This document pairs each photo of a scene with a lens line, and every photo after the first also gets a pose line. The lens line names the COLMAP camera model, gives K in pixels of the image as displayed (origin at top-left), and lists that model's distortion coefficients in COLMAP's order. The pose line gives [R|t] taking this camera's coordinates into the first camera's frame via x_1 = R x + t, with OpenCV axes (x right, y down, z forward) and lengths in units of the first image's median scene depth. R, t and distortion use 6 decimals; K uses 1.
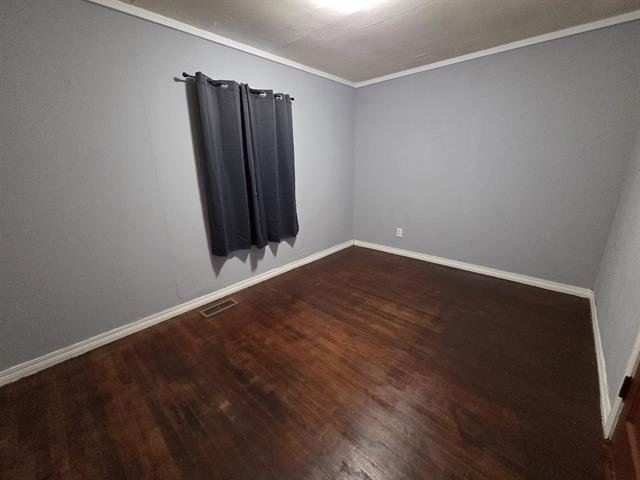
lens RADIAL K [[260.6, 0, 318.4], [0, 260.6, 239.6], [0, 0, 1]] dist [-0.000299, 0.000020]
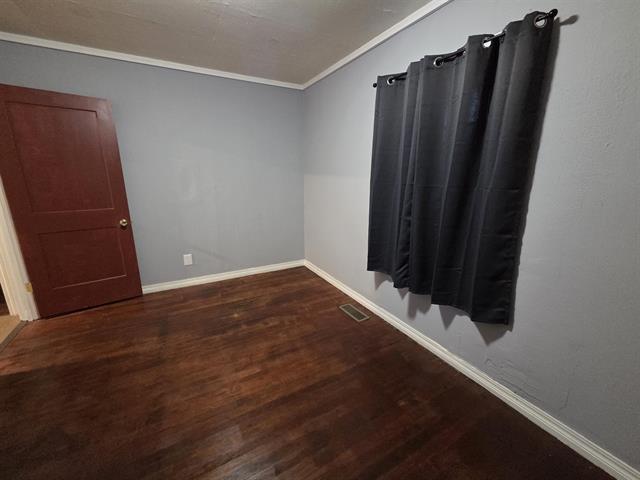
lens RADIAL K [[260.6, 0, 319.2], [0, 260.6, 238.6], [0, 0, 1]] dist [0.000120, 0.000411]
pose [[-0.307105, 0.245330, -0.919511, 0.594595], [-0.269956, 0.904057, 0.331369, -0.339017], [0.912585, 0.349992, -0.211412, 1.121882]]
